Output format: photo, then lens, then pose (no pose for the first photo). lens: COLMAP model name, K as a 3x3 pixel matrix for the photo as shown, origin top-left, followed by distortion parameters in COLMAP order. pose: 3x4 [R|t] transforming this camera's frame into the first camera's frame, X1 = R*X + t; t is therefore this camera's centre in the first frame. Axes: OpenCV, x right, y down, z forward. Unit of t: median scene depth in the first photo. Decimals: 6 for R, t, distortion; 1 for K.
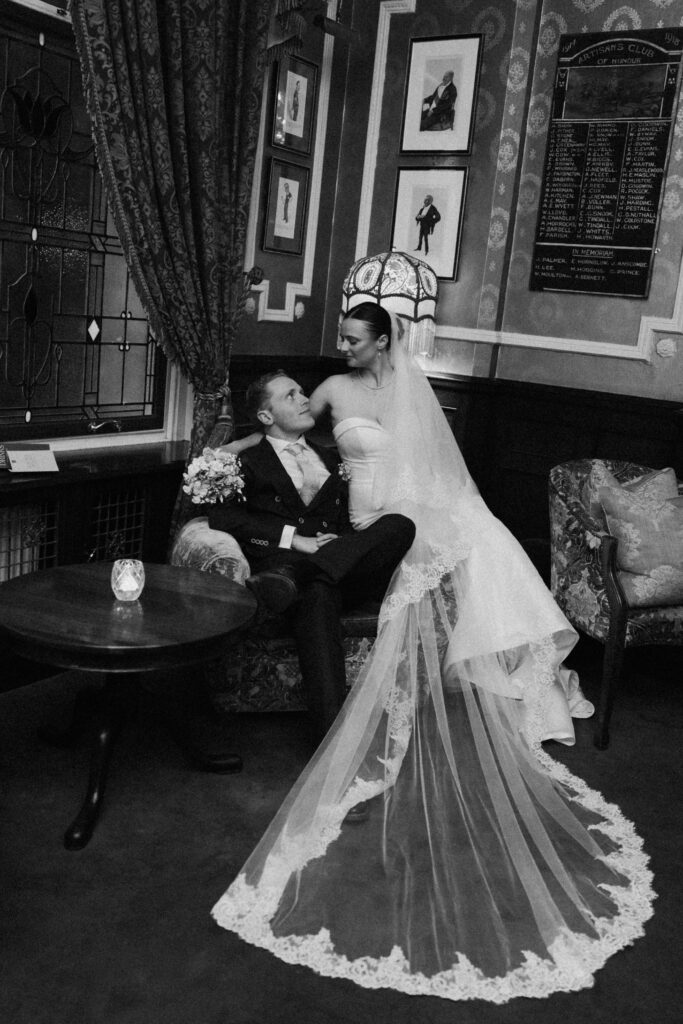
lens RADIAL K [[871.0, 0, 341.5], [0, 871.0, 512.0], [0, 0, 1]] dist [-0.036598, -0.013465]
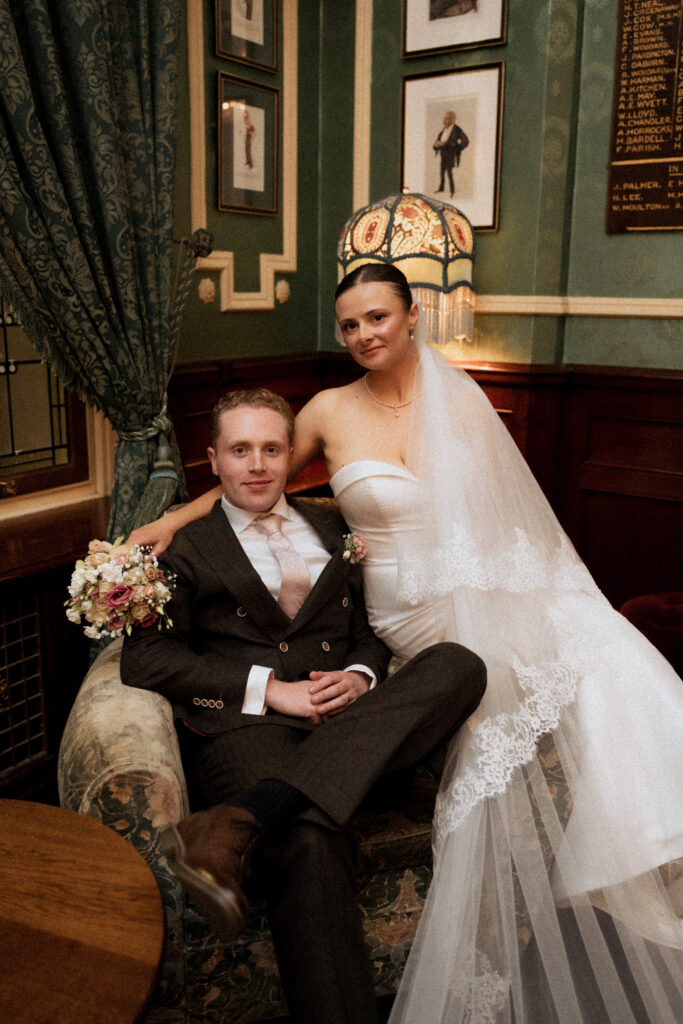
lens RADIAL K [[871.6, 0, 348.5], [0, 871.6, 500.3], [0, 0, 1]] dist [-0.030560, -0.000968]
pose [[0.996392, -0.079347, -0.030112, 0.017149], [0.079461, 0.996835, 0.002597, -0.066166], [0.029811, -0.004980, 0.999543, 0.324288]]
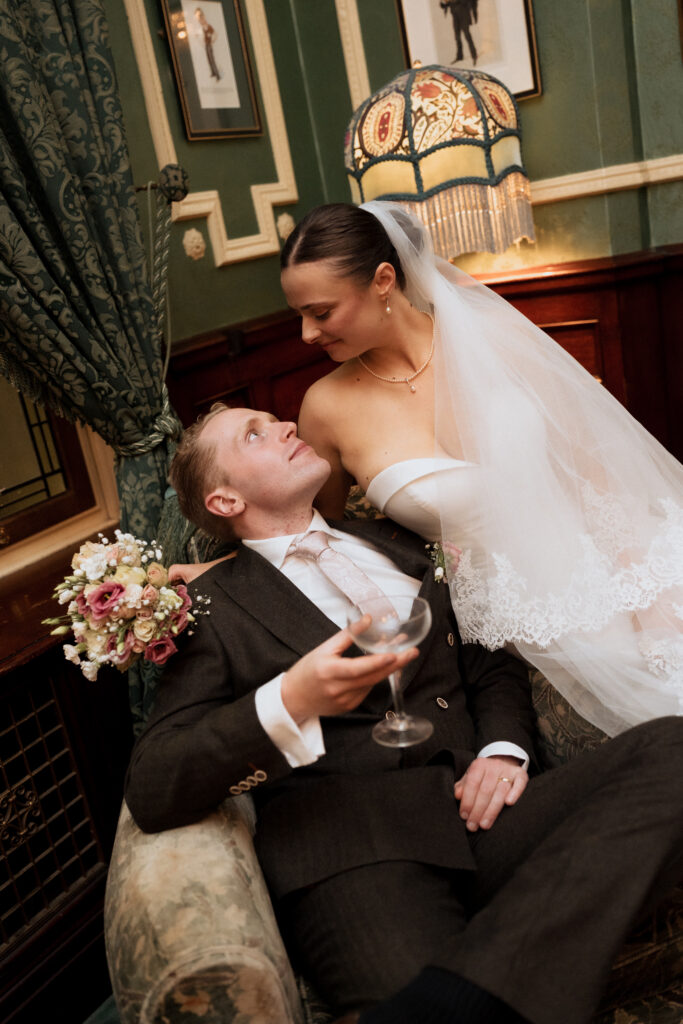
lens RADIAL K [[918.2, 0, 336.7], [0, 918.2, 506.0], [0, 0, 1]] dist [-0.009210, -0.018402]
pose [[0.961344, -0.253272, -0.108032, 0.004690], [0.259966, 0.964165, 0.052954, -0.087671], [0.090749, -0.078992, 0.992736, 0.435397]]
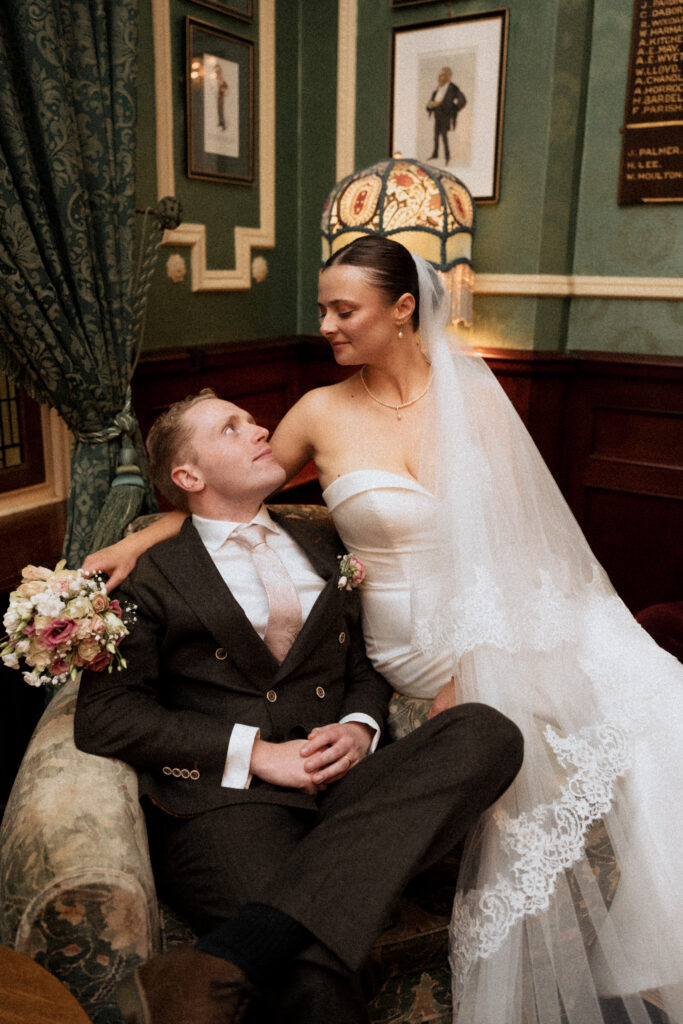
lens RADIAL K [[849.4, 0, 341.5], [0, 849.4, 512.0], [0, 0, 1]] dist [-0.023067, 0.000356]
pose [[0.996547, -0.082628, -0.008148, 0.004565], [0.082920, 0.995461, 0.046708, -0.086326], [0.004251, -0.047222, 0.998875, 0.407685]]
